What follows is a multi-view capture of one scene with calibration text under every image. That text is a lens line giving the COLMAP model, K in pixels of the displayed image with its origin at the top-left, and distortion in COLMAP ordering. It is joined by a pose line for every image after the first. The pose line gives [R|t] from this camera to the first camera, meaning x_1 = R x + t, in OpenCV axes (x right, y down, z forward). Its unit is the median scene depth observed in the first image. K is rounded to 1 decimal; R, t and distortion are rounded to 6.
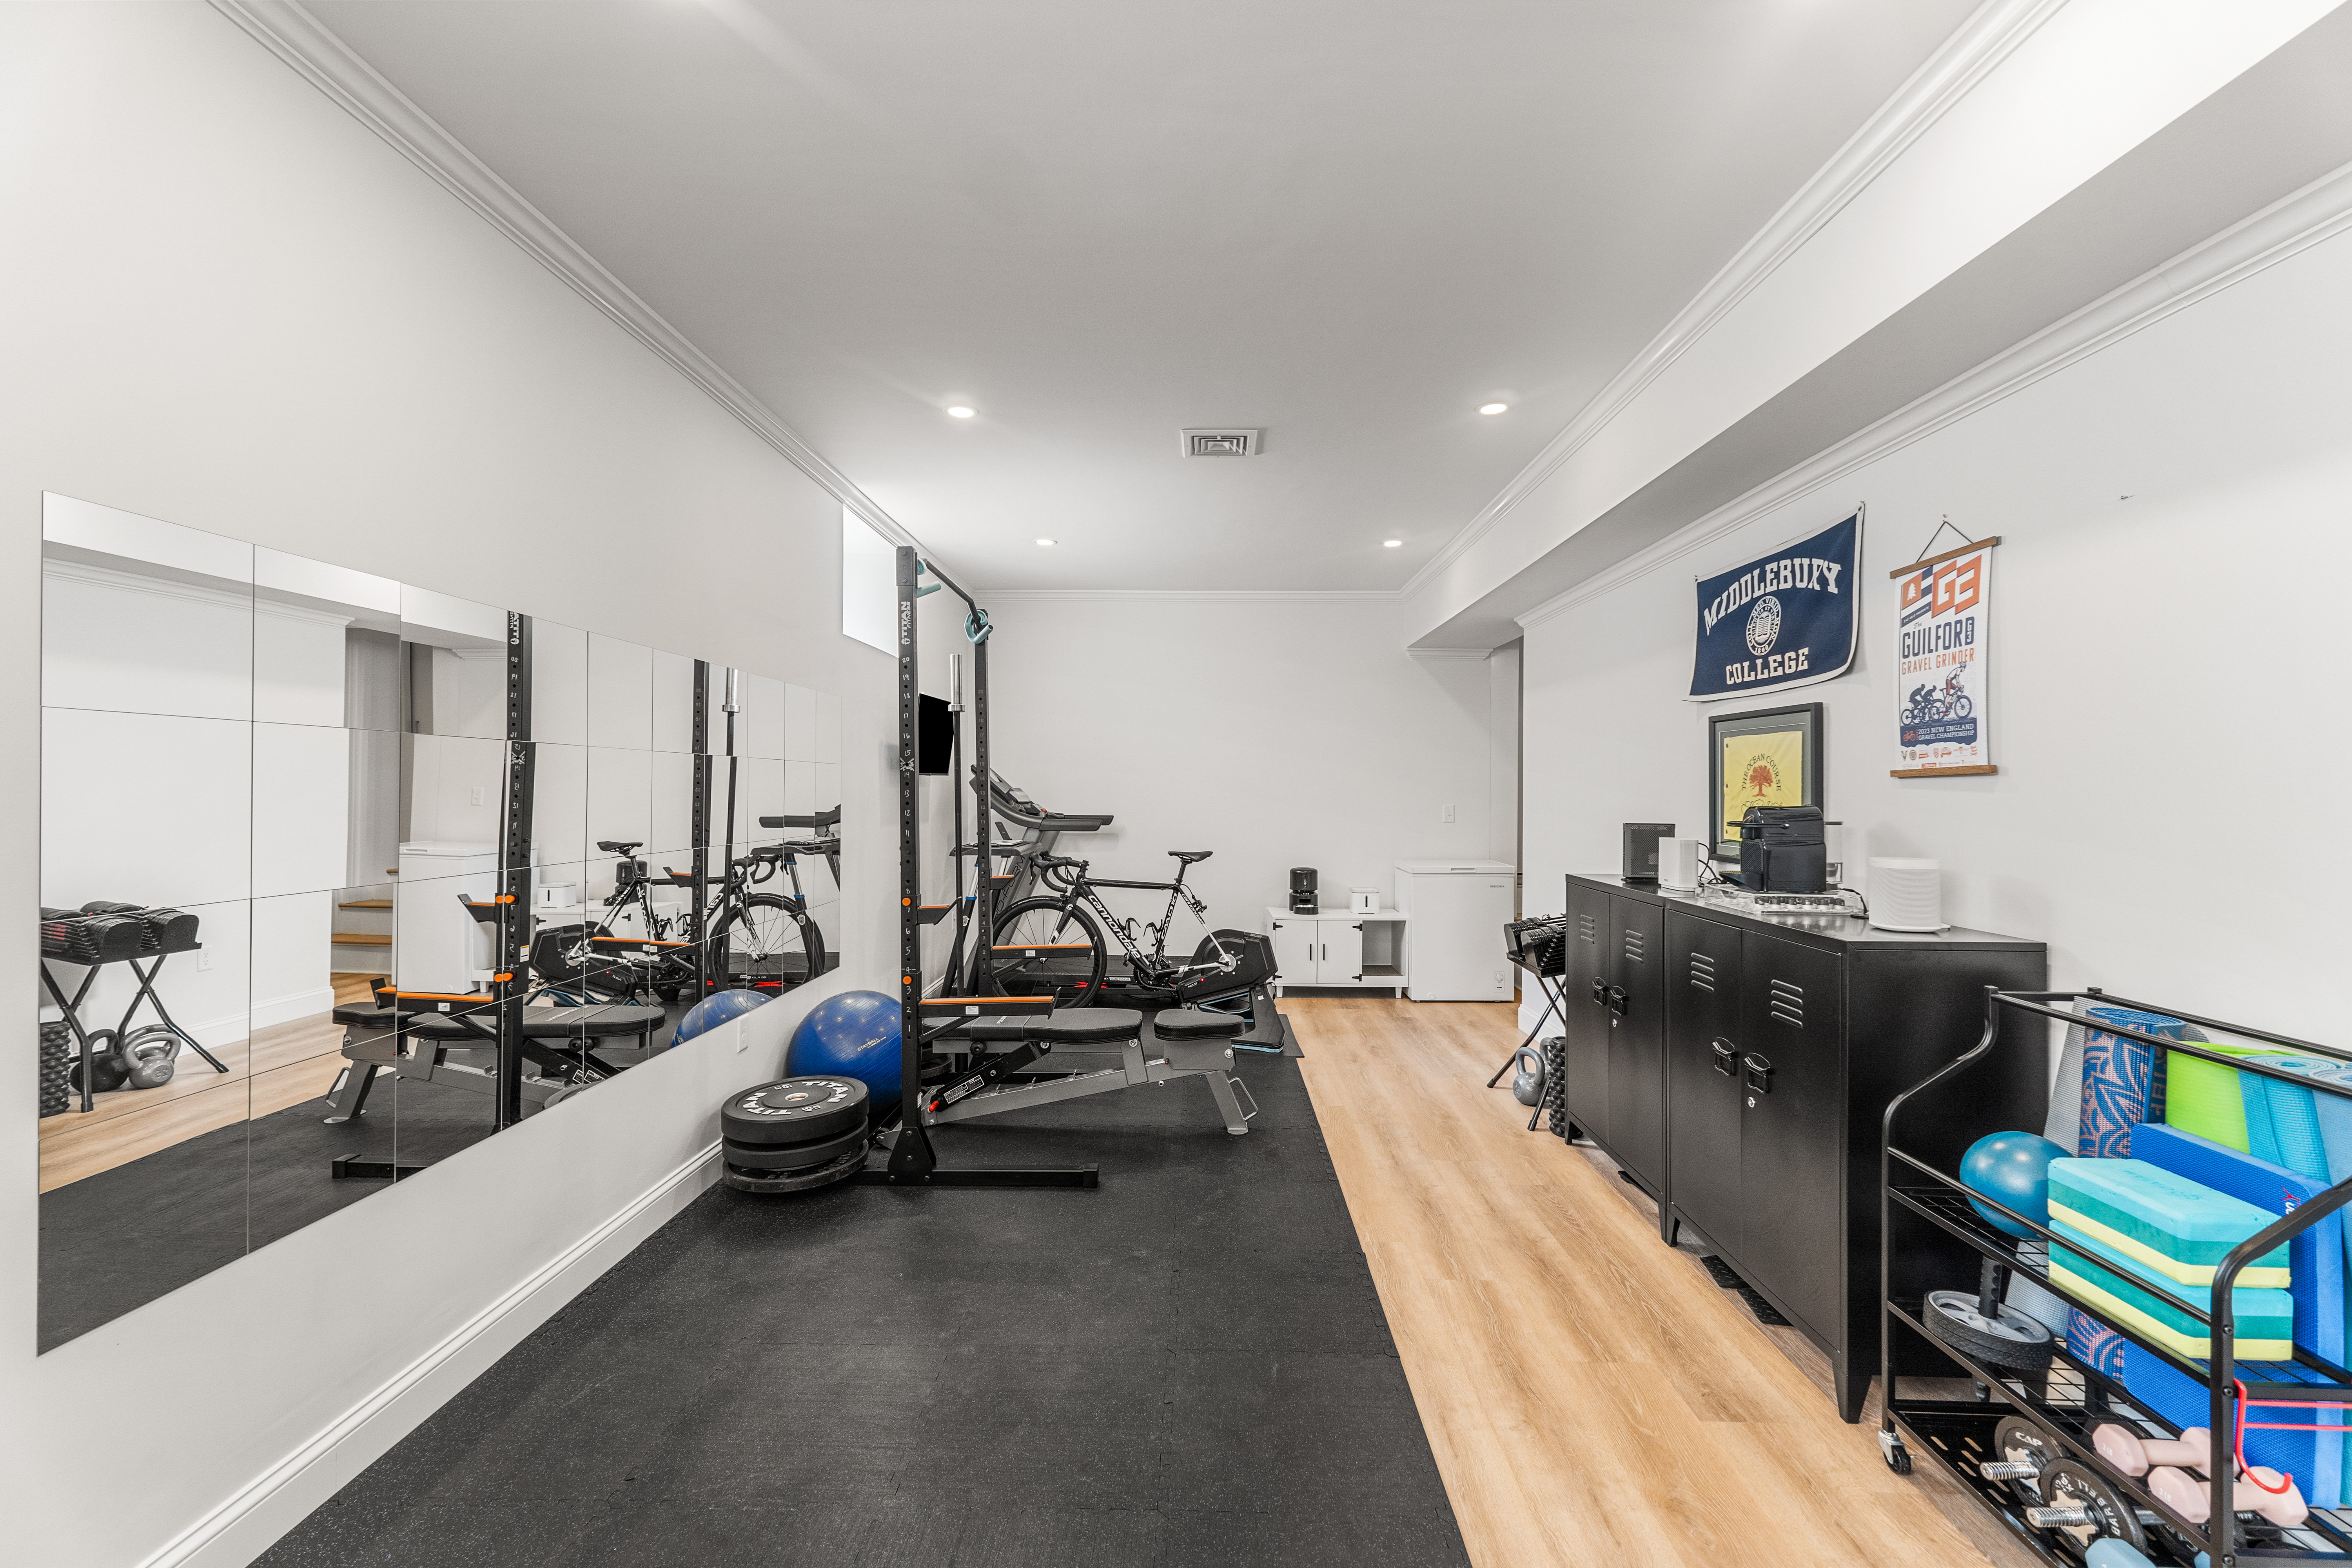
lens RADIAL K [[993.3, 0, 1176.0], [0, 993.3, 784.0], [0, 0, 1]] dist [0.006746, 0.000090]
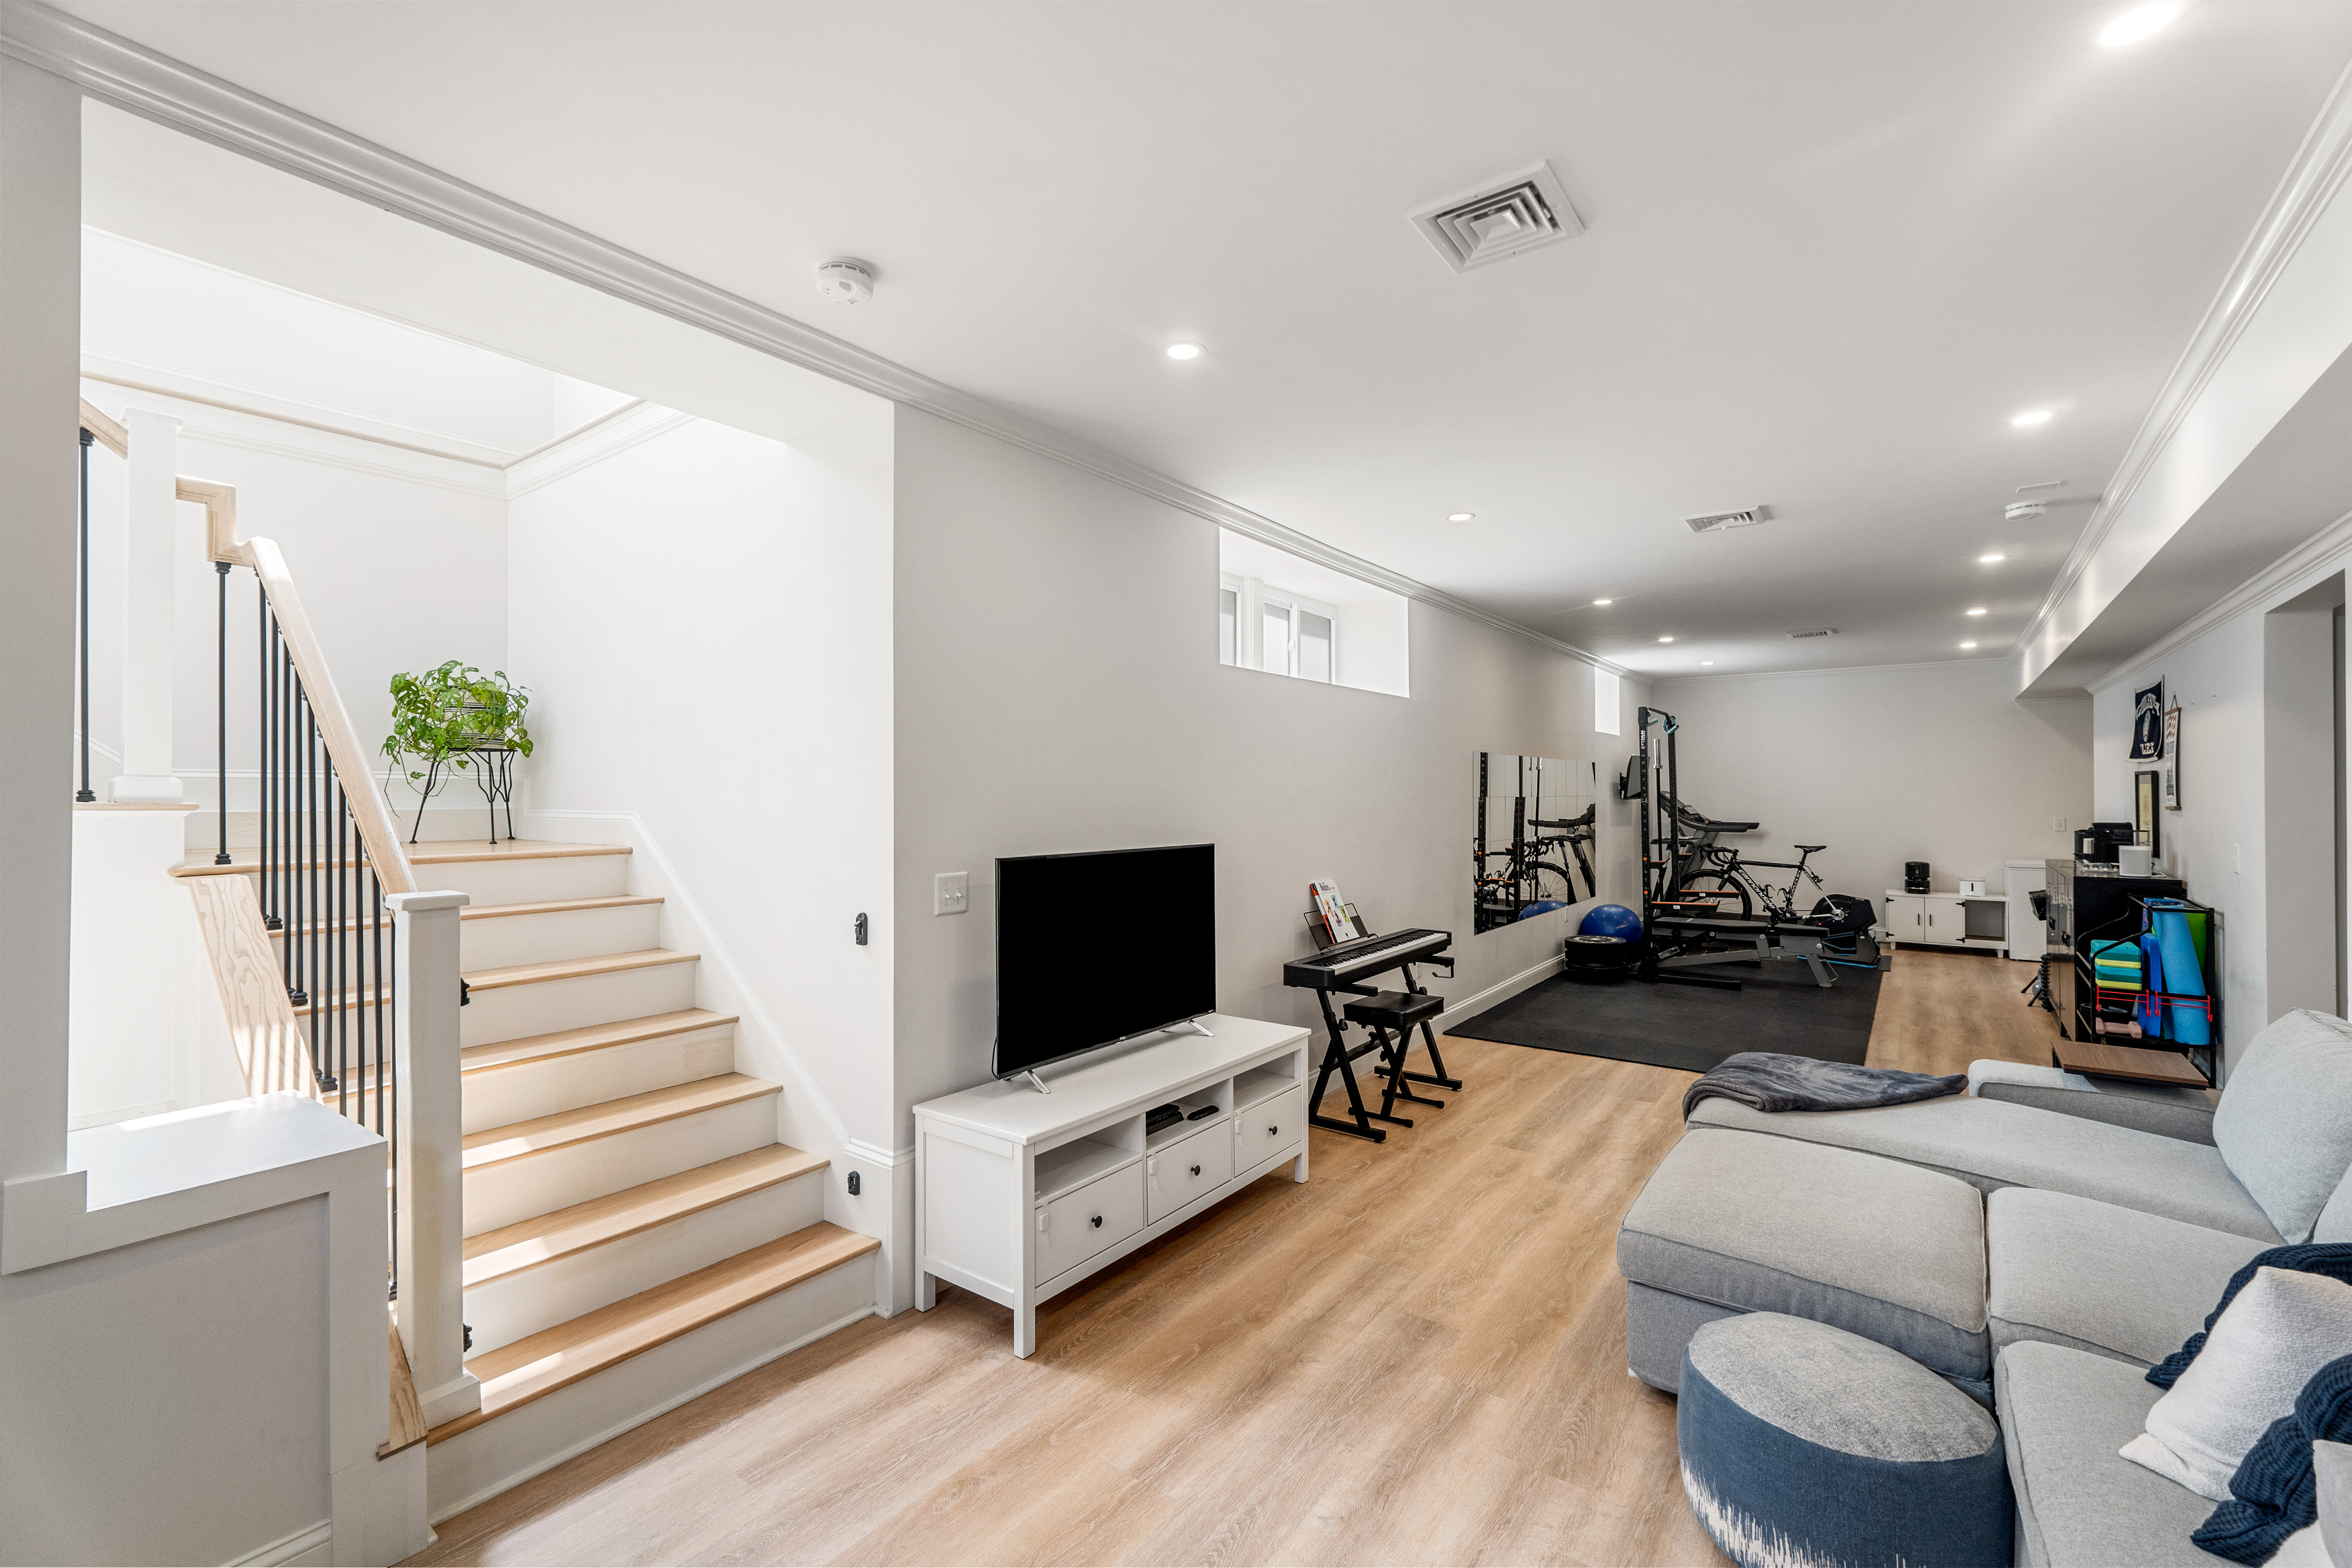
lens RADIAL K [[993.3, 0, 1176.0], [0, 993.3, 784.0], [0, 0, 1]] dist [0.006746, 0.000090]
pose [[0.816231, -0.012117, -0.577598, 0.110522], [0.009402, 0.999926, -0.007691, -0.030050], [0.577648, 0.000847, 0.816285, -0.935704]]
